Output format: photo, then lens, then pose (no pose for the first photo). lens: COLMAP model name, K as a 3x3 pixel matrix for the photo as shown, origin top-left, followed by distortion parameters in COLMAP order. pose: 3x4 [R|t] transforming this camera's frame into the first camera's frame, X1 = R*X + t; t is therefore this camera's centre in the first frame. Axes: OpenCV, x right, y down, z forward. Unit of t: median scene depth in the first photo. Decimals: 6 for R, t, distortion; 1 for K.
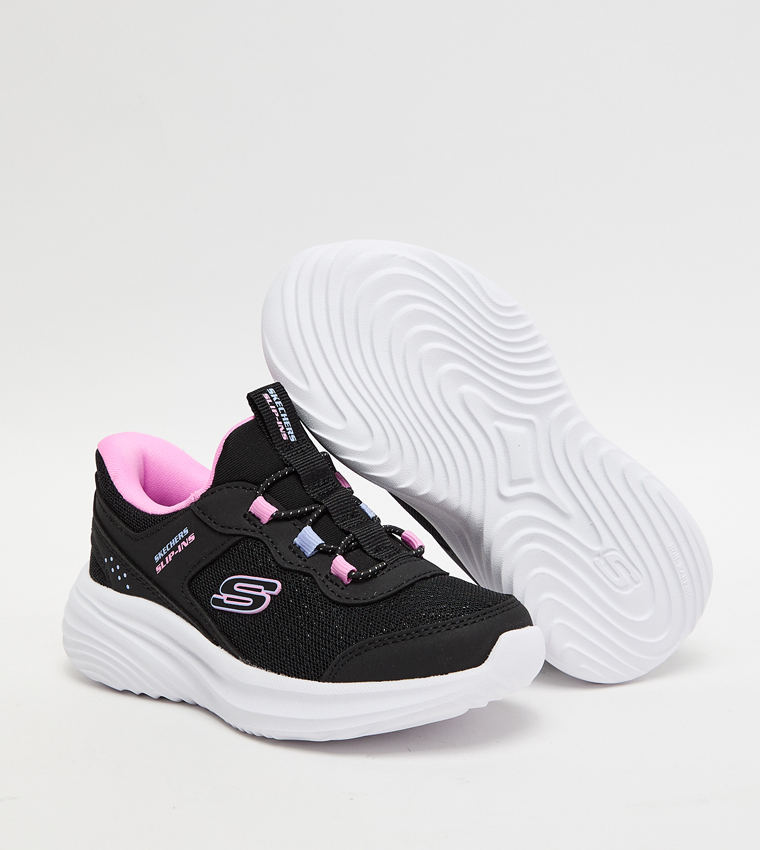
lens RADIAL K [[2124.8, 0, 380.1], [0, 2124.8, 425.1], [0, 0, 1]] dist [-0.289306, 0.000000]
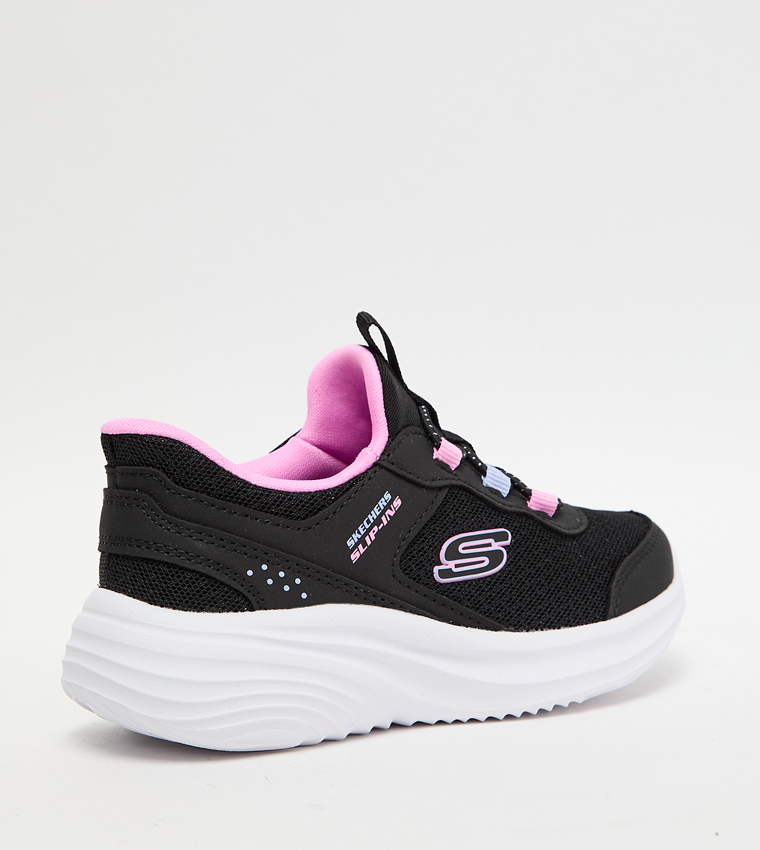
lens RADIAL K [[2124.8, 0, 380.5], [0, 2124.8, 426.0], [0, 0, 1]] dist [-0.289306, 0.000000]
pose [[0.332537, -0.050989, 0.941711, -0.829669], [0.196320, 0.980405, -0.016240, 0.037204], [-0.922430, 0.190277, 0.336031, 0.740991]]
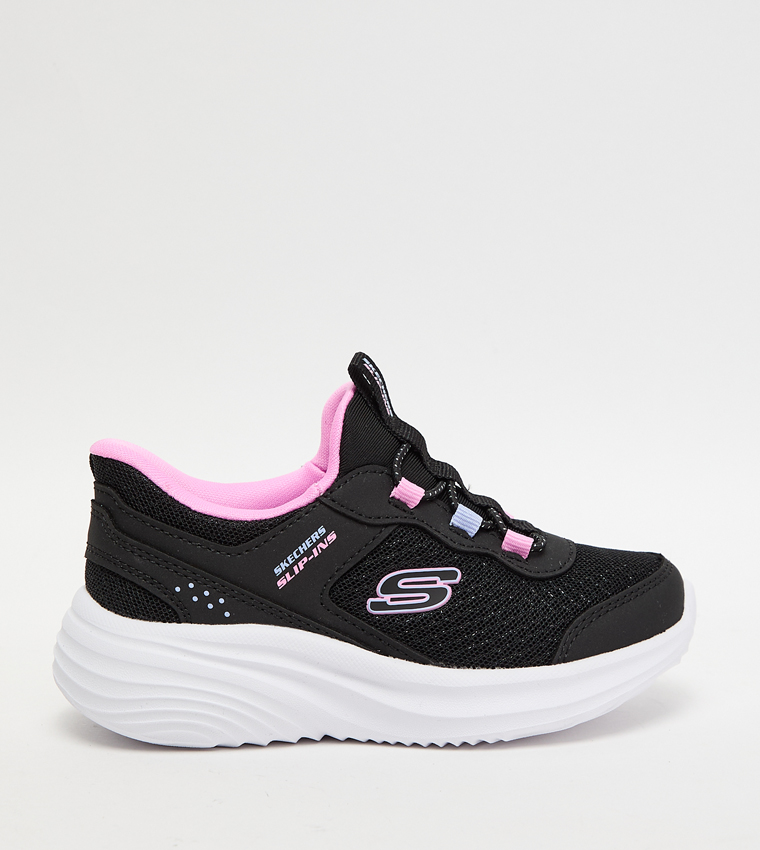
lens RADIAL K [[2124.8, 0, 379.7], [0, 2124.8, 423.3], [0, 0, 1]] dist [-0.289306, 0.000000]
pose [[0.697137, -0.059534, 0.714462, -0.680043], [0.117398, 0.992574, -0.031843, 0.037639], [-0.707261, 0.106075, 0.698949, 0.392739]]
